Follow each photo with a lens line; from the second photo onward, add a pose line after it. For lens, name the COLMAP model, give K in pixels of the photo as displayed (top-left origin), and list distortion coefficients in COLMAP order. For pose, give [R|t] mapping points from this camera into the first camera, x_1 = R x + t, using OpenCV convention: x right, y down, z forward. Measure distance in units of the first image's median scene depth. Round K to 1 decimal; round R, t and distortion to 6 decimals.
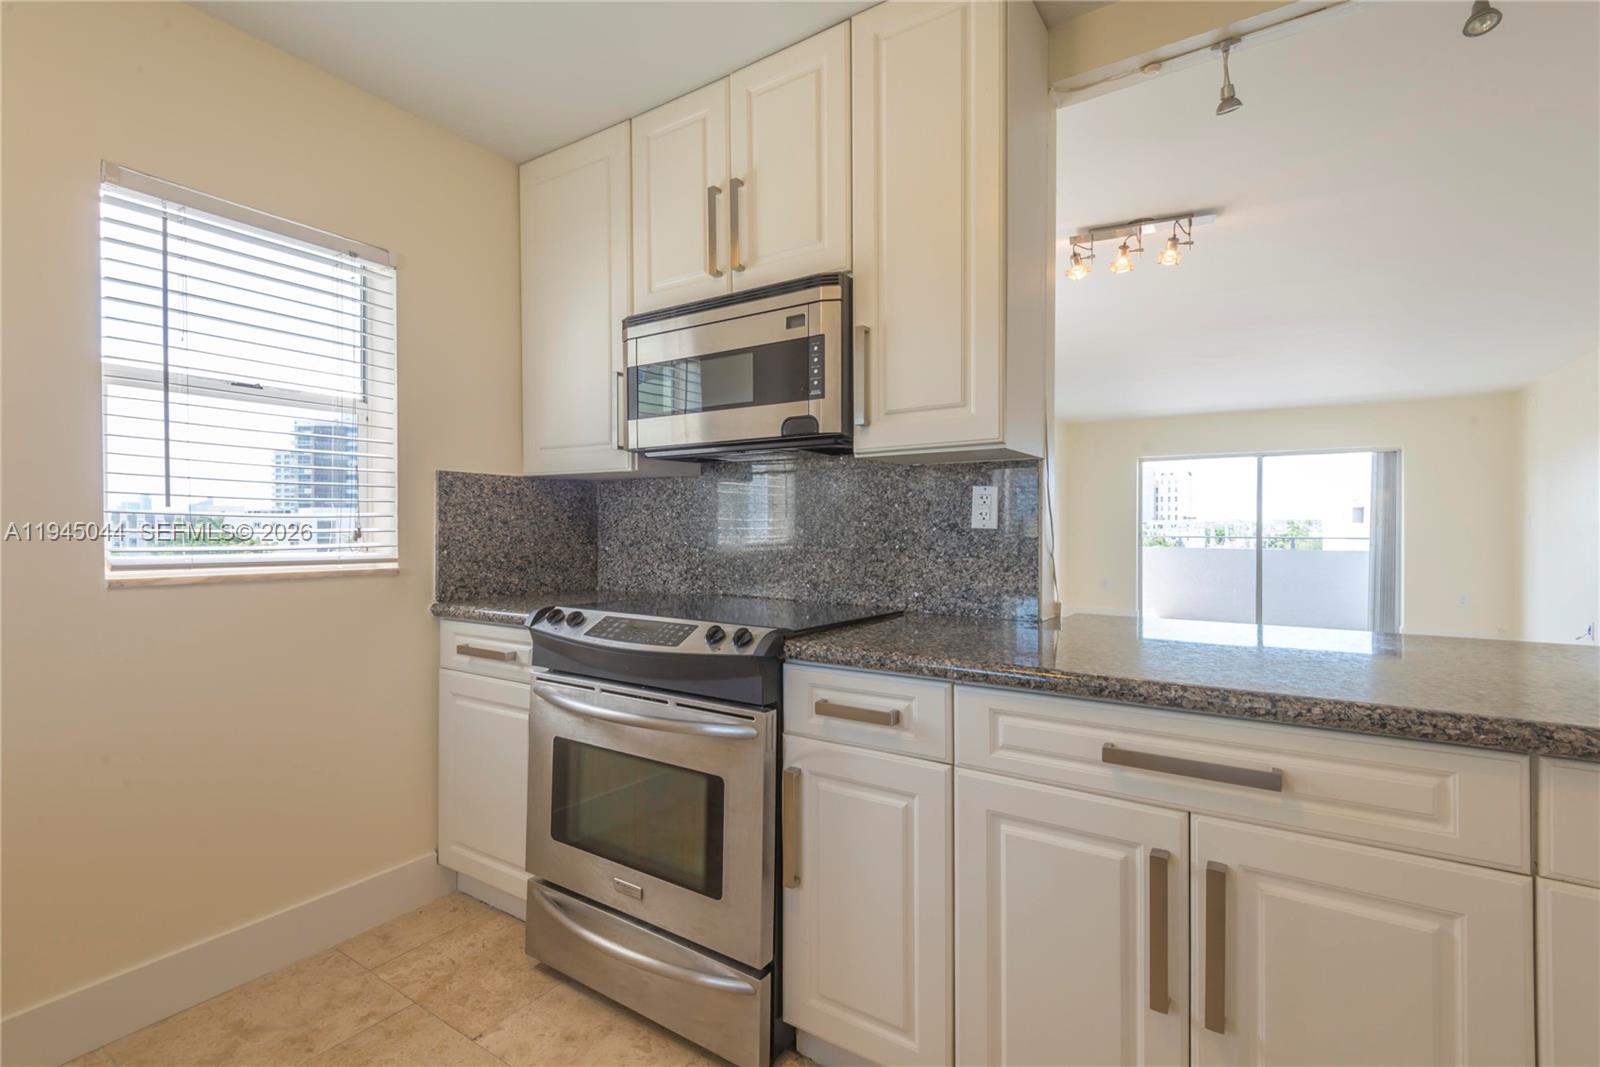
lens RADIAL K [[722.1, 0, 804.5], [0, 722.1, 528.7], [0, 0, 1]] dist [0.032876, -0.013972]
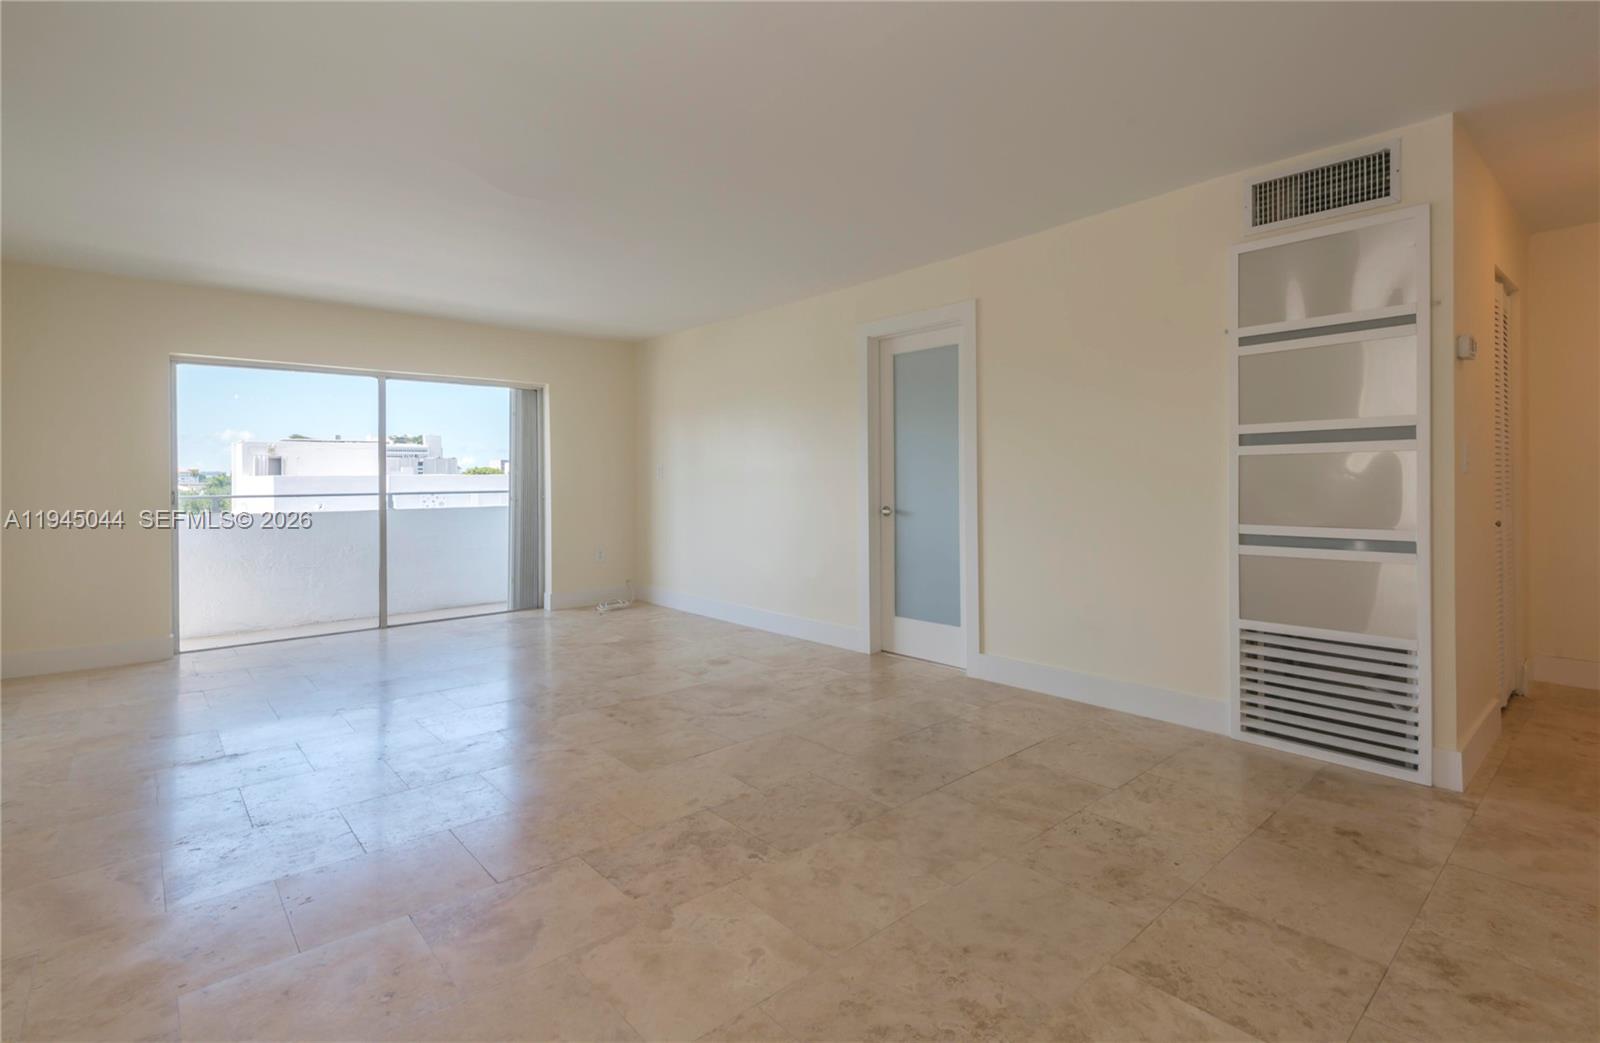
lens RADIAL K [[757.0, 0, 851.2], [0, 757.0, 478.5], [0, 0, 1]] dist [0.025330, -0.005989]
pose [[0.235974, -0.008172, 0.971725, 0.092038], [0.011280, 0.999920, 0.005670, -0.009485], [-0.971694, 0.009623, 0.236047, 1.630098]]
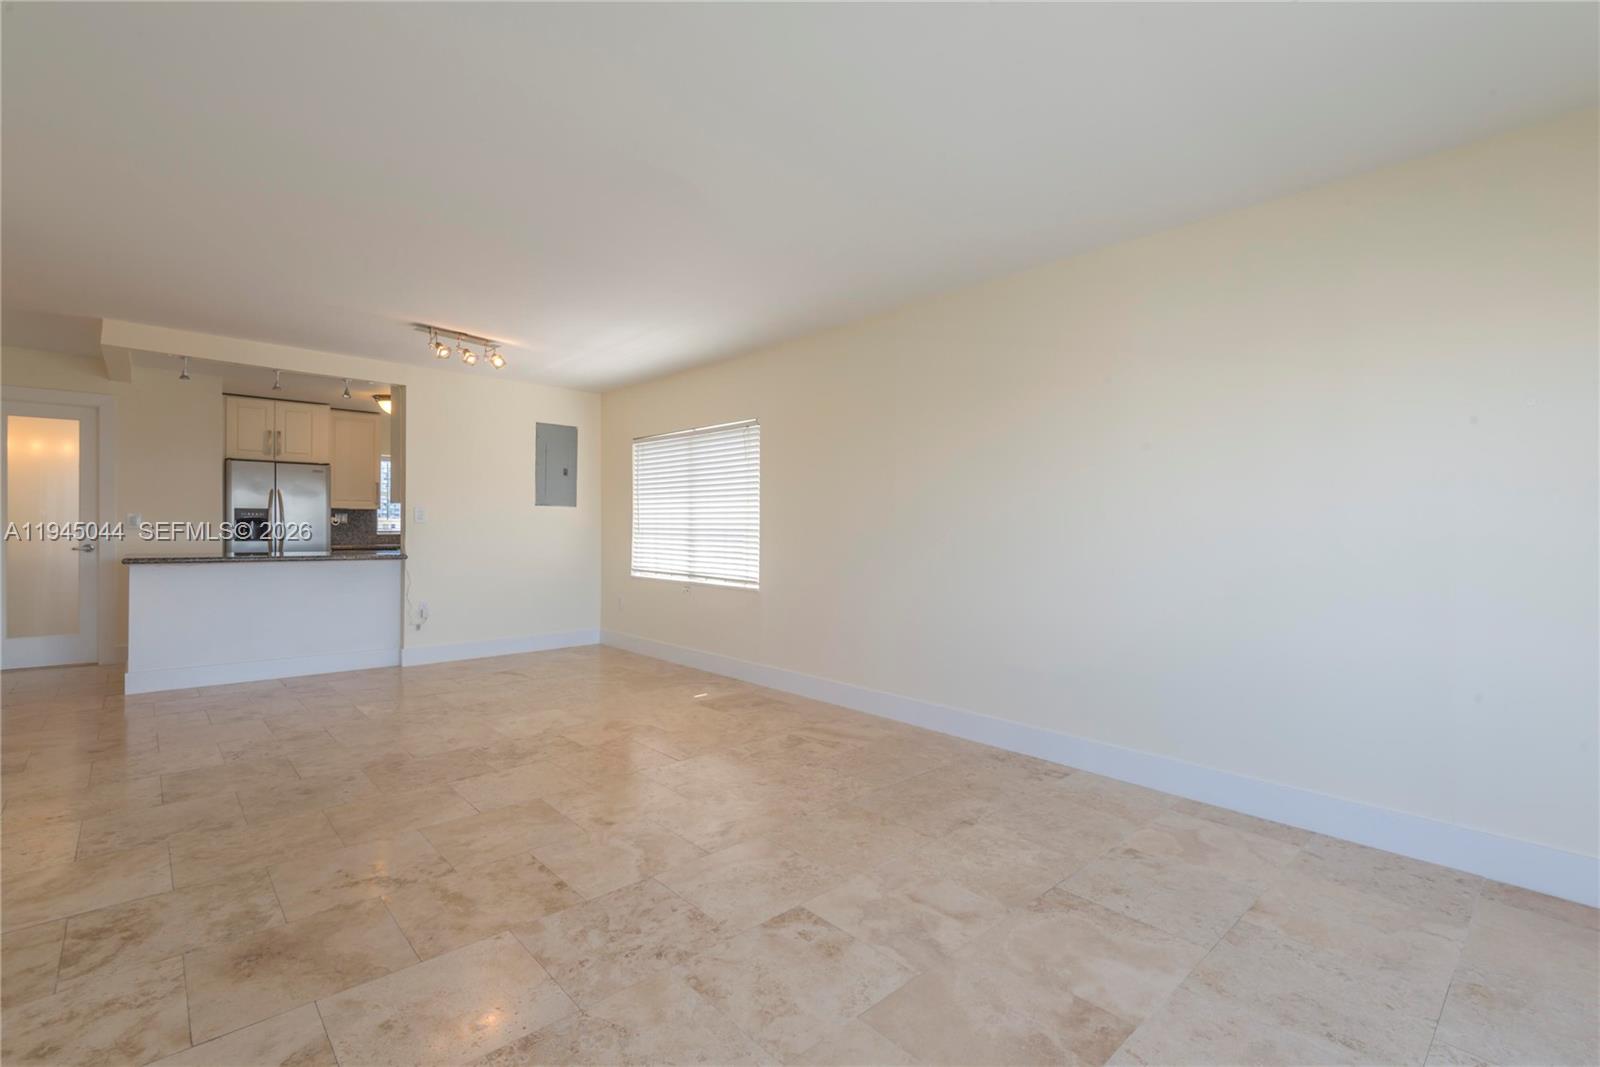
lens RADIAL K [[722.1, 0, 806.6], [0, 722.1, 523.9], [0, 0, 1]] dist [0.032876, -0.013972]
pose [[-0.248463, -0.006722, -0.968618, 2.837641], [-0.010884, 0.999932, -0.004147, -0.005510], [0.968580, 0.009512, -0.248519, 3.340072]]
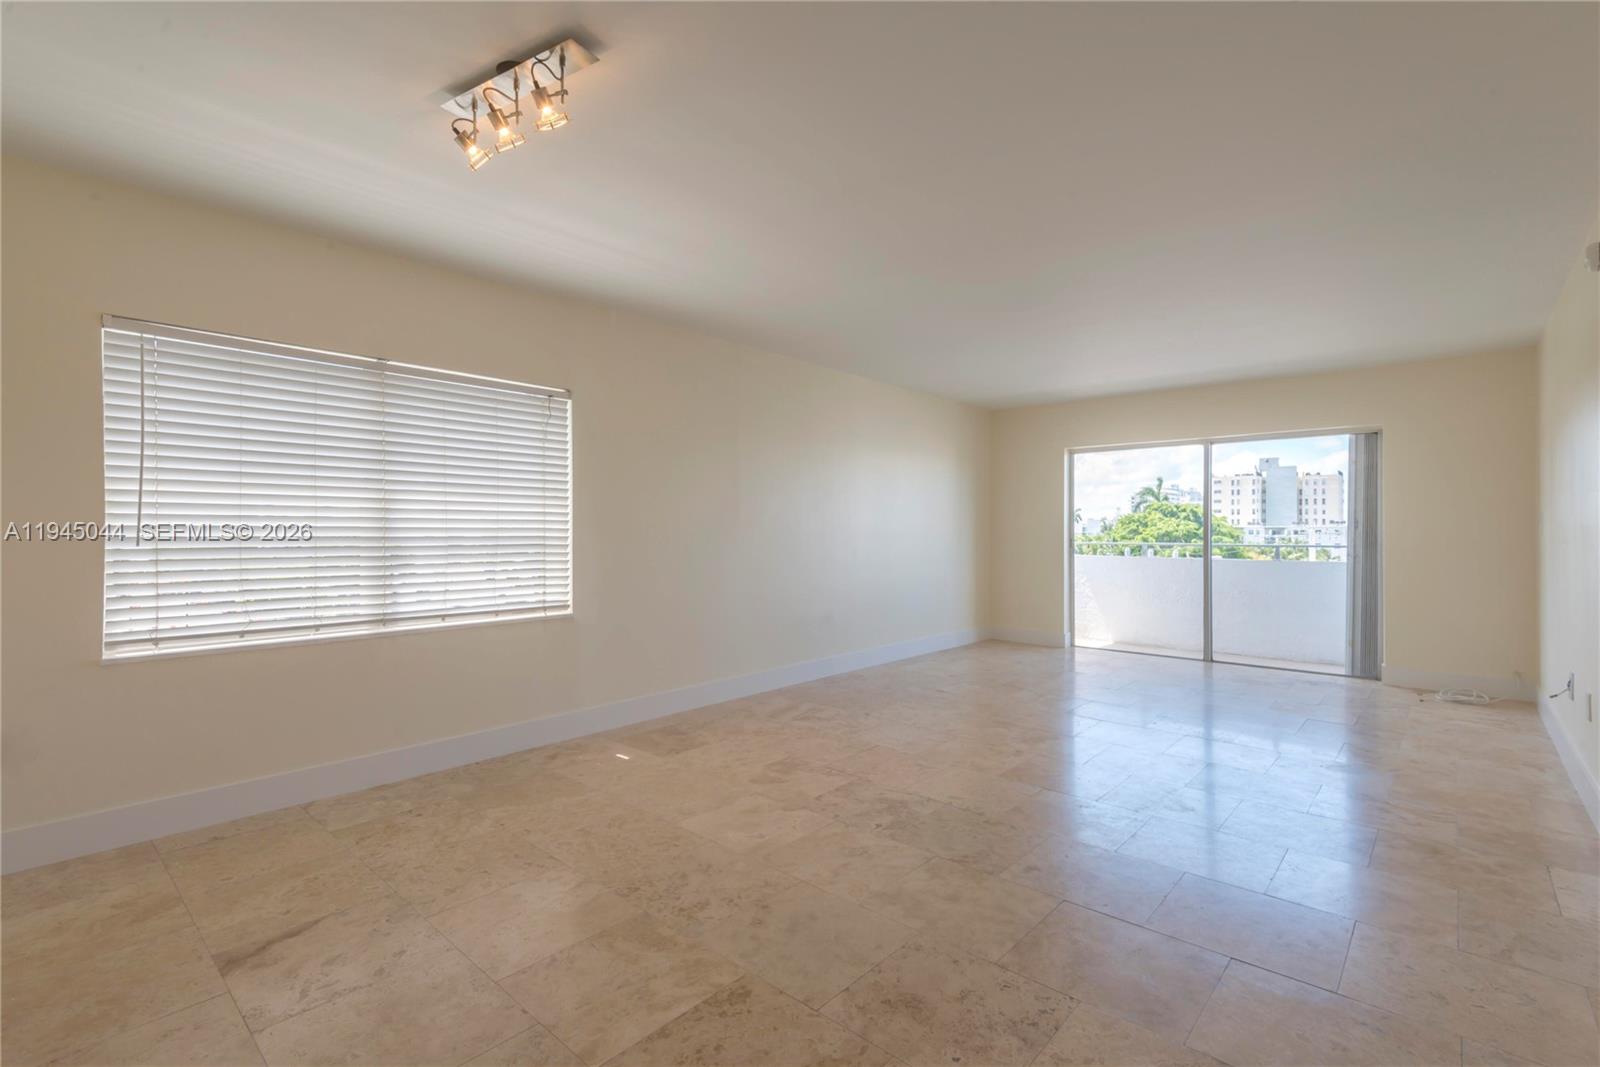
lens RADIAL K [[722.1, 0, 806.4], [0, 722.1, 528.9], [0, 0, 1]] dist [0.032876, -0.013972]
pose [[0.988416, -0.001641, -0.151762, 1.278422], [0.000476, 0.999970, -0.007715, 0.000686], [0.151770, 0.007554, 0.988387, 0.603207]]
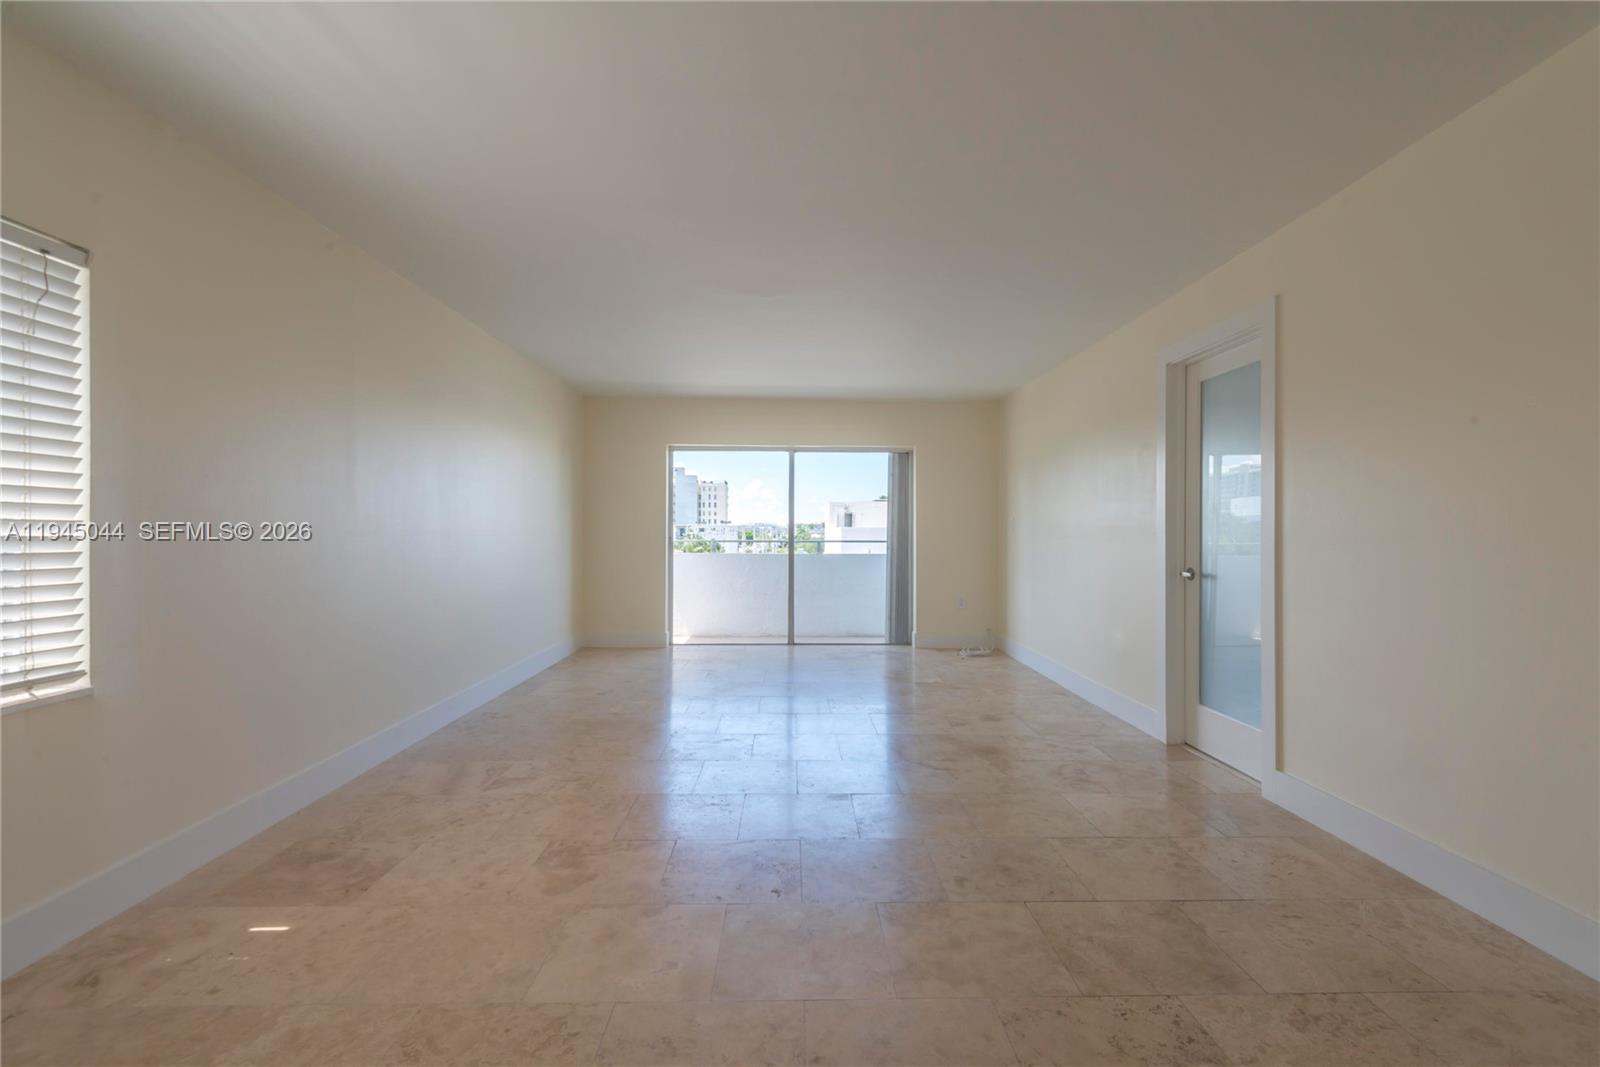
lens RADIAL K [[722.1, 0, 809.1], [0, 722.1, 528.6], [0, 0, 1]] dist [0.032876, -0.013972]
pose [[0.824759, 0.002092, 0.565480, 0.576029], [0.000501, 0.999990, -0.004432, -0.000148], [-0.565484, 0.003939, 0.824750, 1.058875]]
